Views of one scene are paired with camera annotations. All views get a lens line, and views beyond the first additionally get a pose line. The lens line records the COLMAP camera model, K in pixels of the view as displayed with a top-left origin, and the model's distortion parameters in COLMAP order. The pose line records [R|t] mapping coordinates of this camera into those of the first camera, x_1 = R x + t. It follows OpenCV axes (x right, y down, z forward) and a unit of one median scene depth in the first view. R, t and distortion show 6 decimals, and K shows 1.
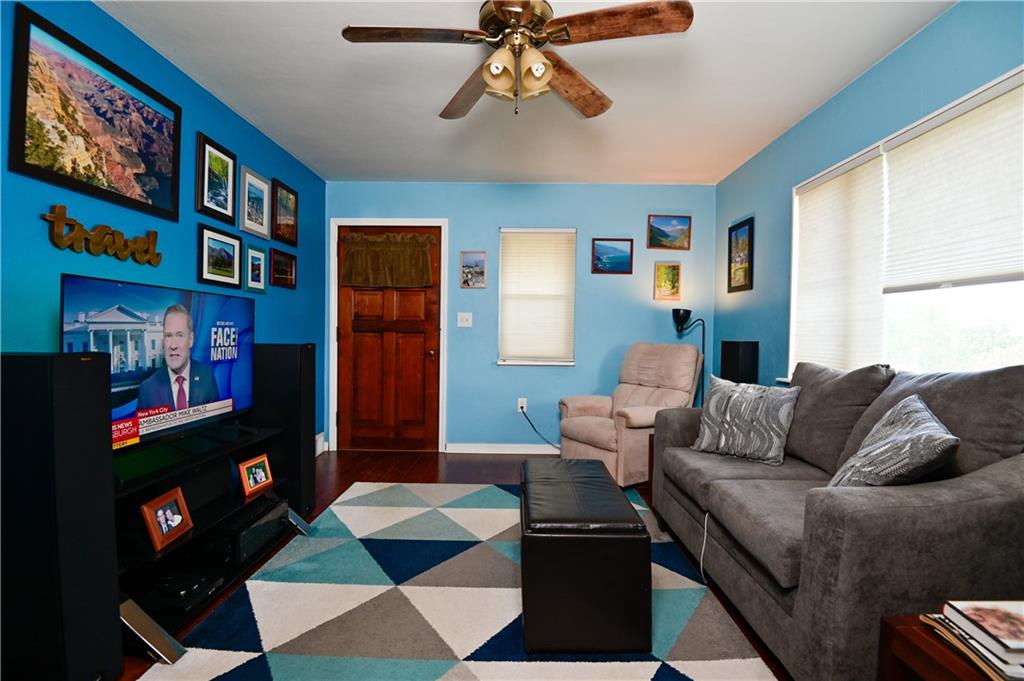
lens RADIAL K [[474.2, 0, 513.0], [0, 474.2, 340.2], [0, 0, 1]] dist [-0.004246, -0.024862]
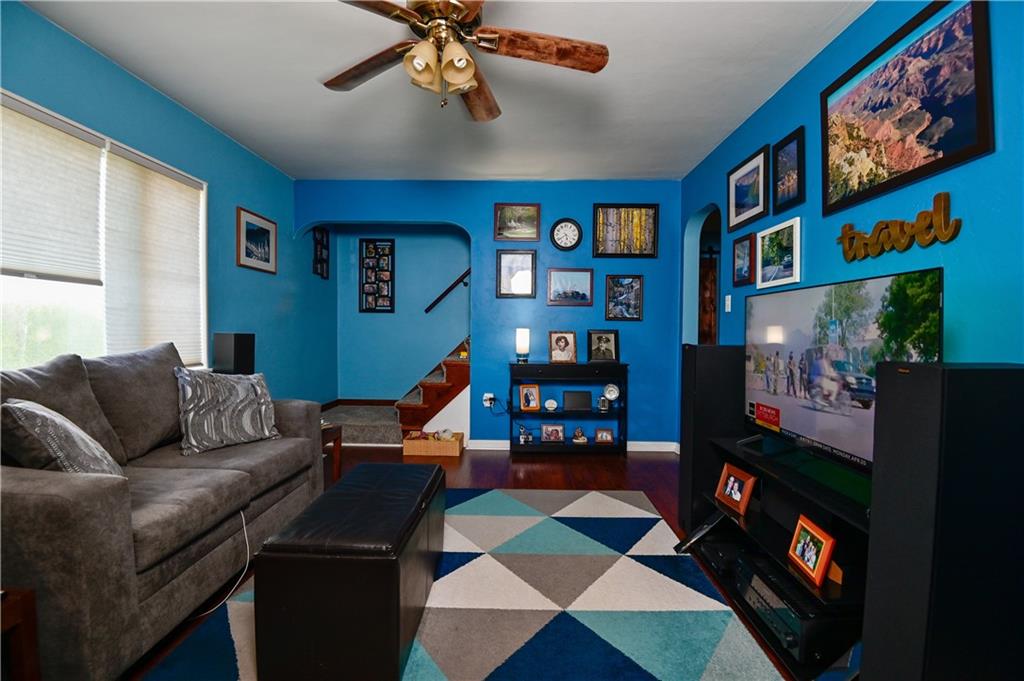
lens RADIAL K [[474.2, 0, 513.0], [0, 474.2, 340.2], [0, 0, 1]] dist [-0.004246, -0.024862]
pose [[-0.999829, -0.018475, 0.000169, -0.099577], [-0.018459, 0.999247, 0.034133, -0.018880], [-0.000800, 0.034124, -0.999417, 1.342939]]
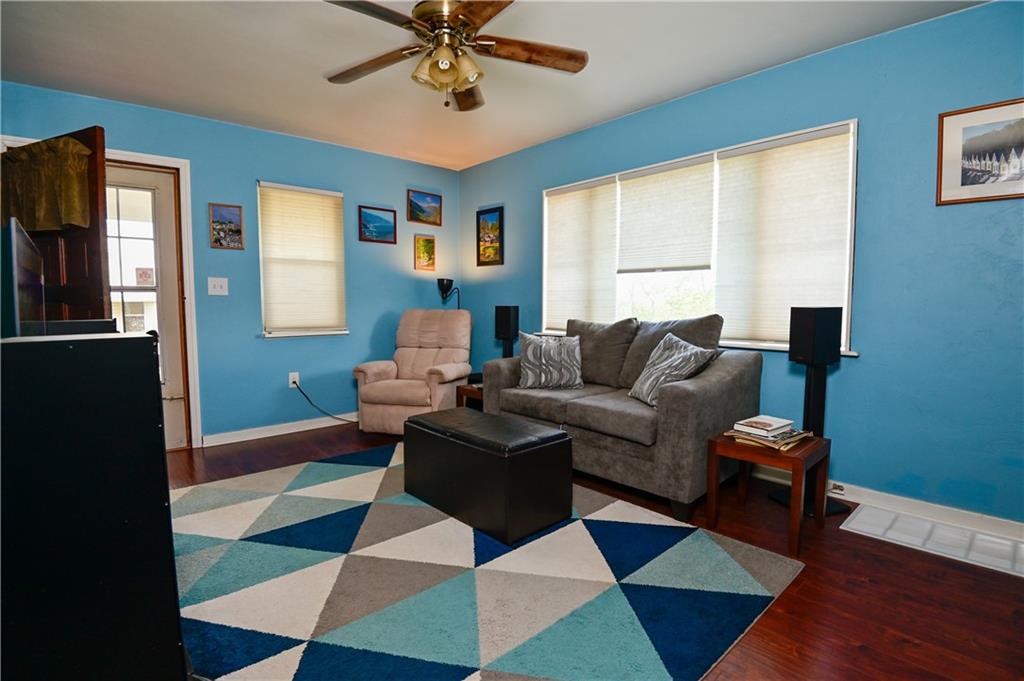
lens RADIAL K [[496.8, 0, 515.7], [0, 496.8, 342.6], [0, 0, 1]] dist [0.002339, -0.034974]
pose [[0.730831, -0.067212, 0.679241, -0.478953], [0.019576, 0.996795, 0.077571, -0.003204], [-0.682278, -0.043395, 0.729804, 0.002556]]
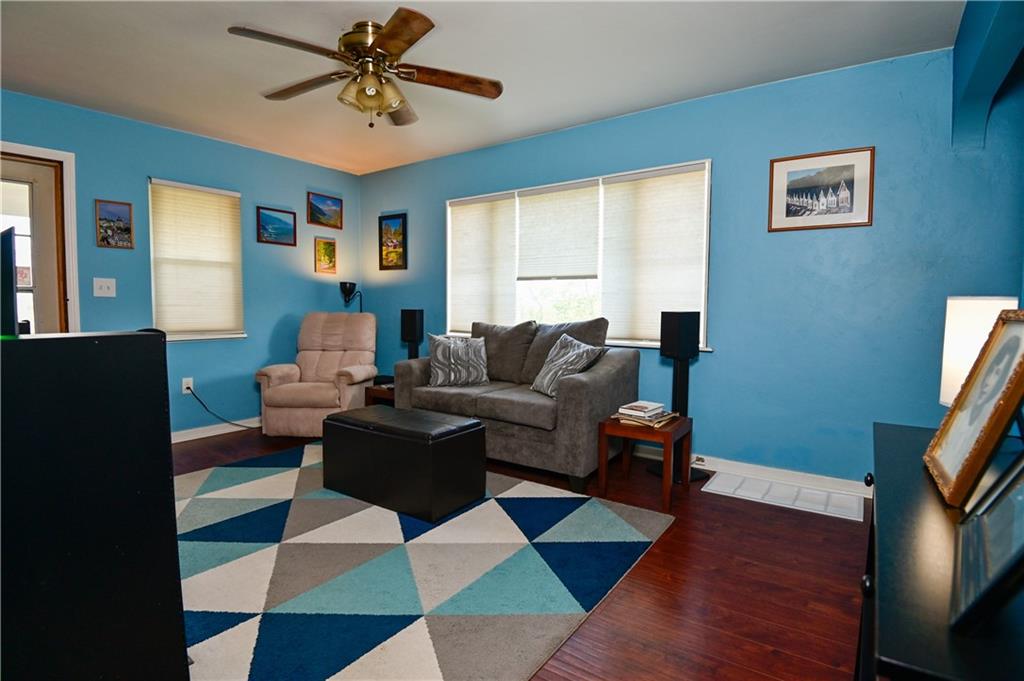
lens RADIAL K [[507.2, 0, 512.0], [0, 507.2, 340.5], [0, 0, 1]] dist [-0.001776, -0.031589]
pose [[0.568652, -0.063329, 0.820137, -0.607592], [0.012924, 0.997597, 0.068071, -0.004500], [-0.822477, -0.028109, 0.568104, -0.045613]]
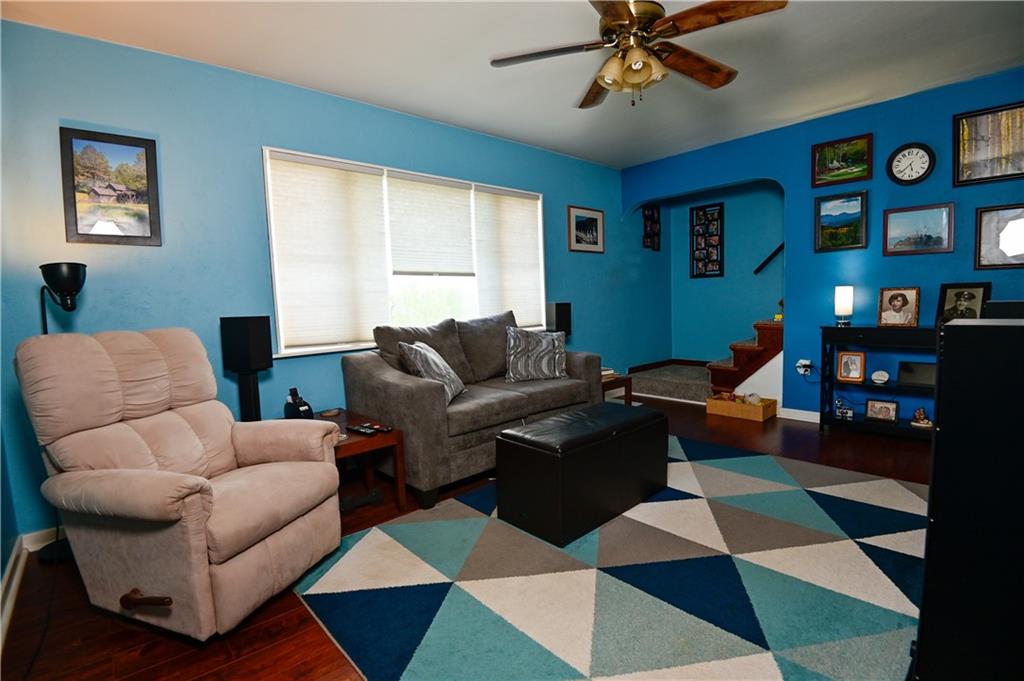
lens RADIAL K [[474.2, 0, 513.0], [0, 474.2, 340.2], [0, 0, 1]] dist [-0.004246, -0.024862]
pose [[-0.679935, -0.045364, 0.731868, -0.447859], [0.039344, 0.994390, 0.098189, -0.020591], [-0.732216, 0.095557, -0.674335, 1.376283]]
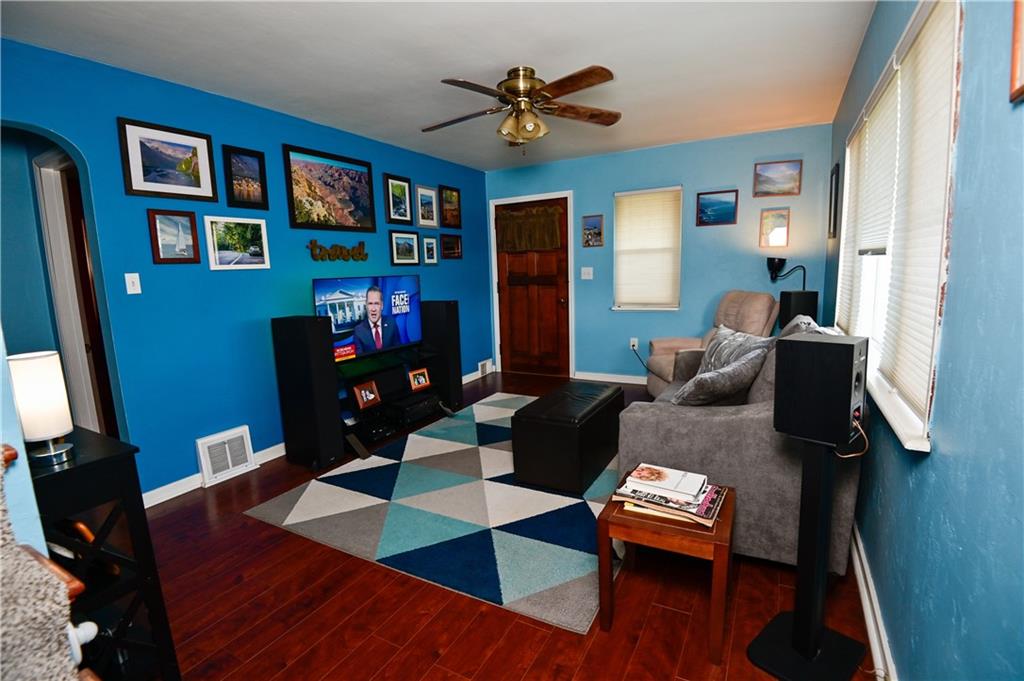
lens RADIAL K [[475.4, 0, 513.8], [0, 475.4, 339.8], [0, 0, 1]] dist [0.000719, -0.031496]
pose [[0.881779, 0.027973, -0.470832, 0.476361], [0.037779, 0.990844, 0.129620, -0.059497], [0.470147, -0.132084, 0.872649, -0.282237]]
